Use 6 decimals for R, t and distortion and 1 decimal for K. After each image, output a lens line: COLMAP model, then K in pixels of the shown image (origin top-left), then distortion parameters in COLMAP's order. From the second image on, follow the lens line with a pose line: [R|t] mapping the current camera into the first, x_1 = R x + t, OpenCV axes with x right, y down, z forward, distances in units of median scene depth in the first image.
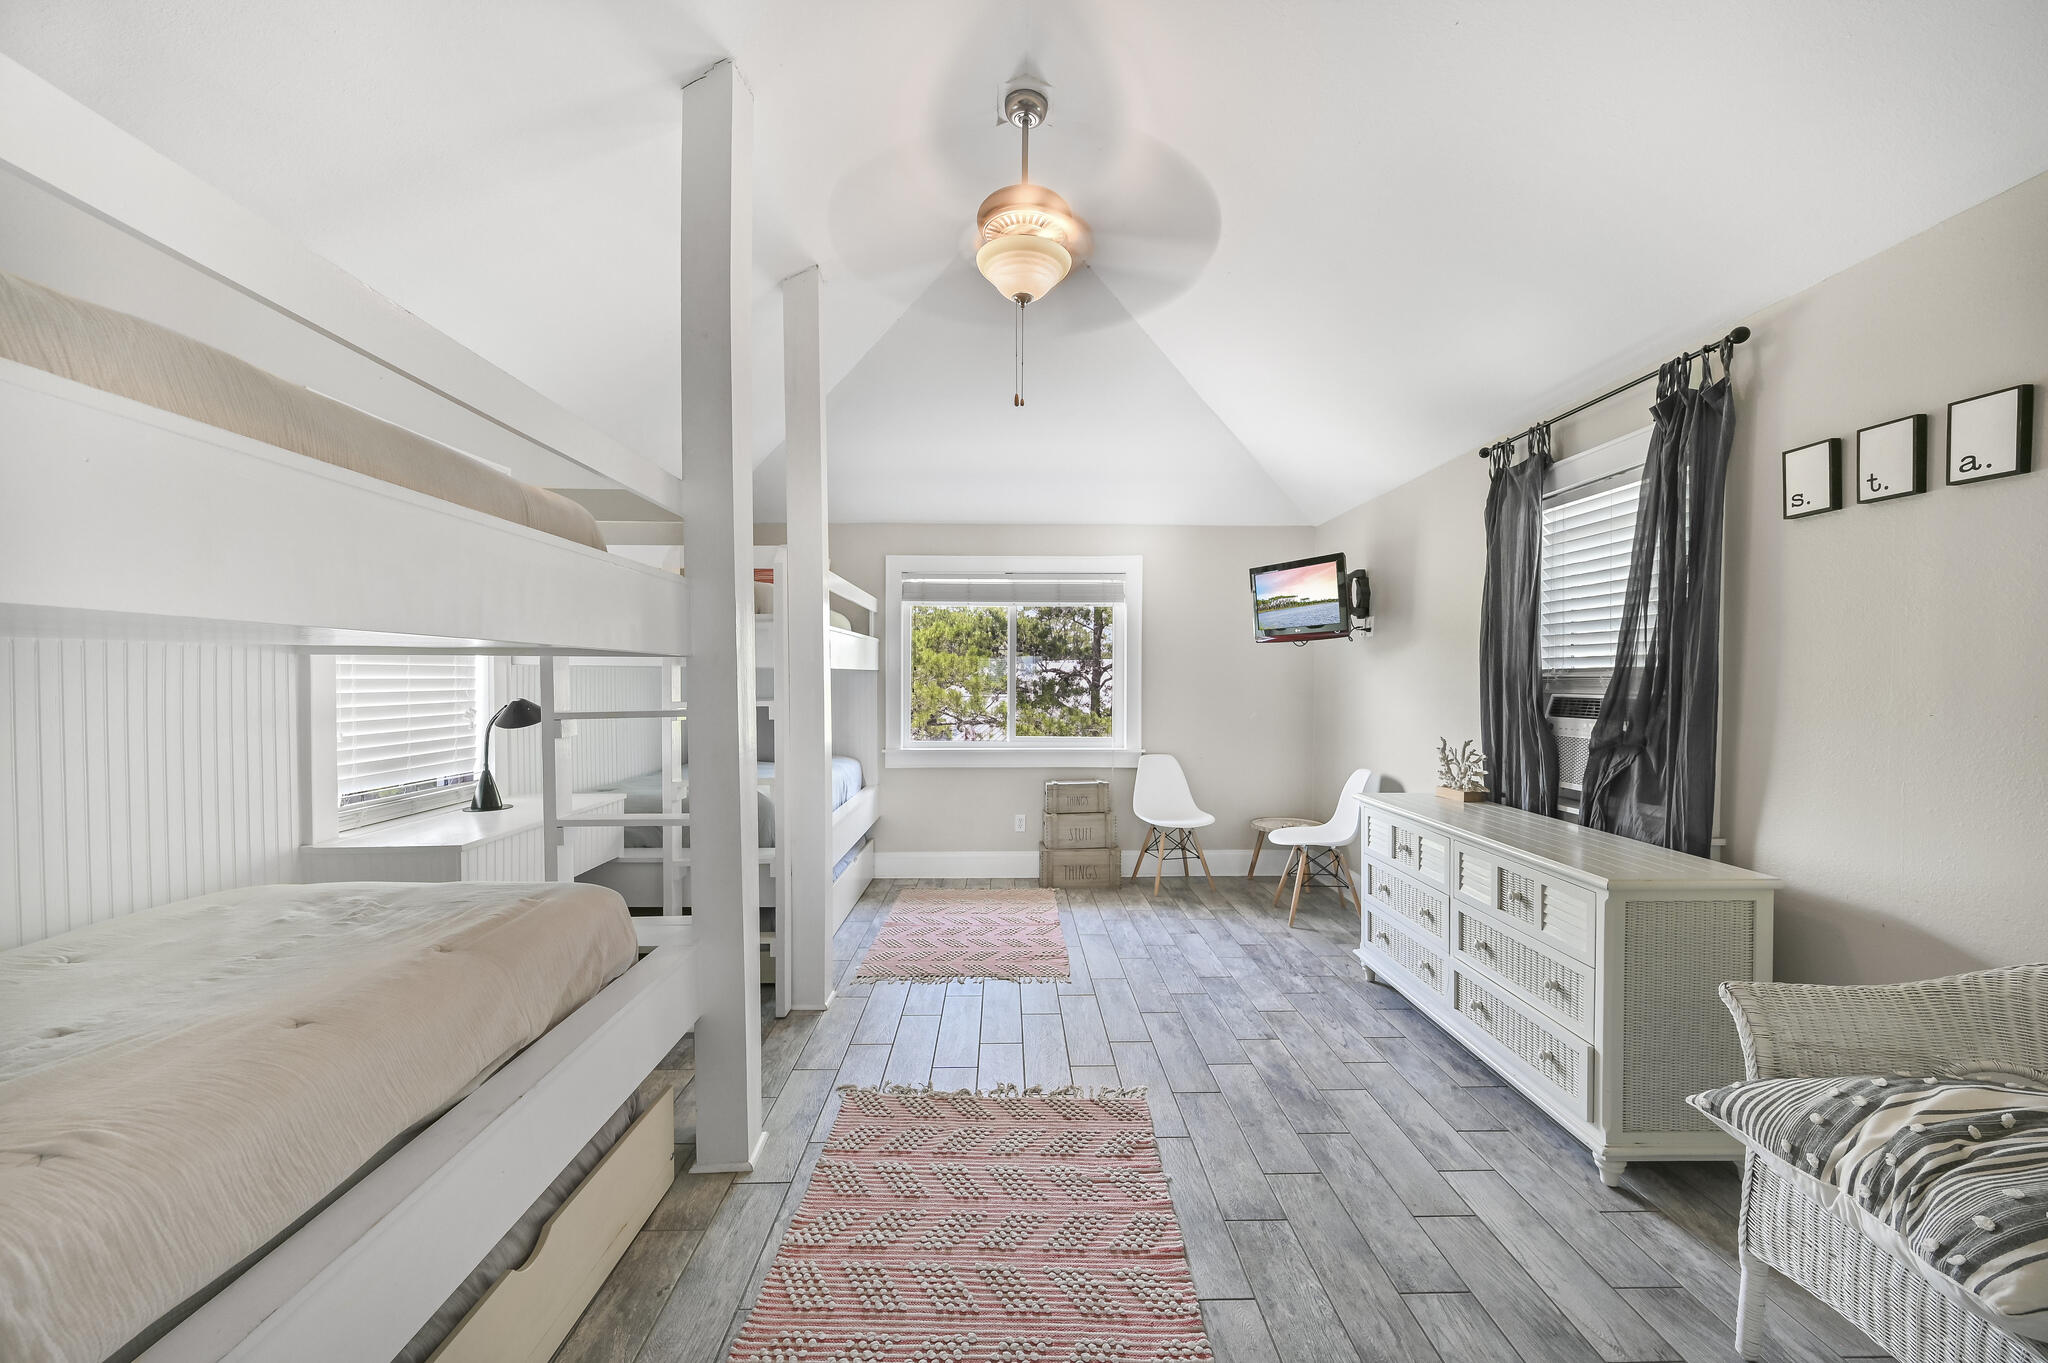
lens RADIAL K [[802.8, 0, 1025.7], [0, 802.8, 706.8], [0, 0, 1]] dist [-0.001674, -0.000168]
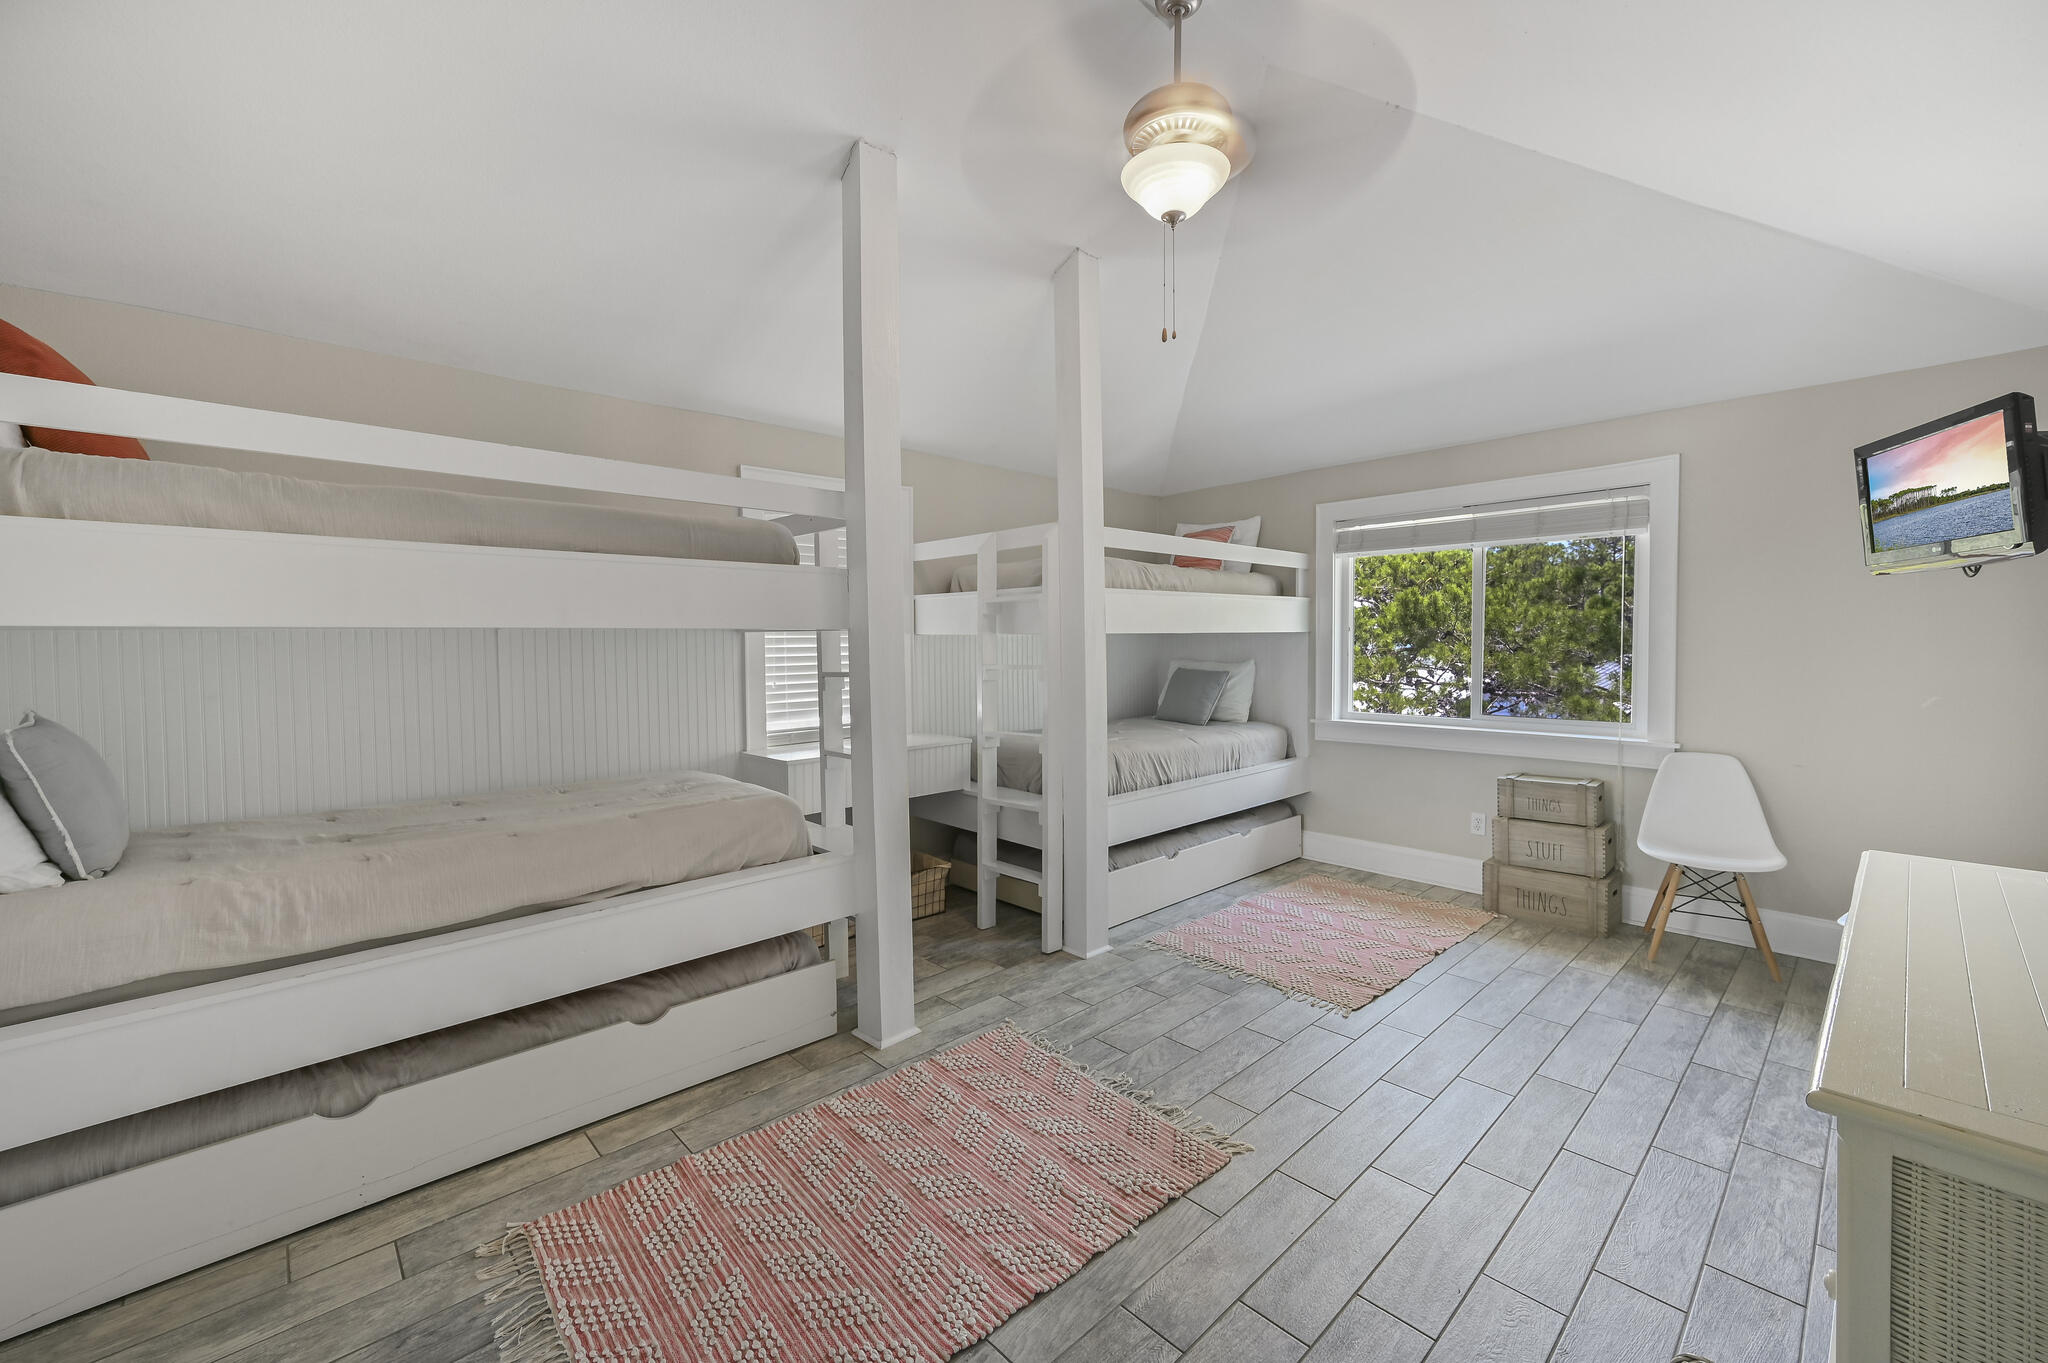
lens RADIAL K [[820.5, 0, 1024.0], [0, 820.5, 681.5], [0, 0, 1]] dist [0.000404, 0.000124]
pose [[0.665583, 0.029519, -0.745740, 0.332667], [-0.016339, 0.999554, 0.024983, -0.008181], [0.746145, -0.004443, 0.665769, 0.154438]]
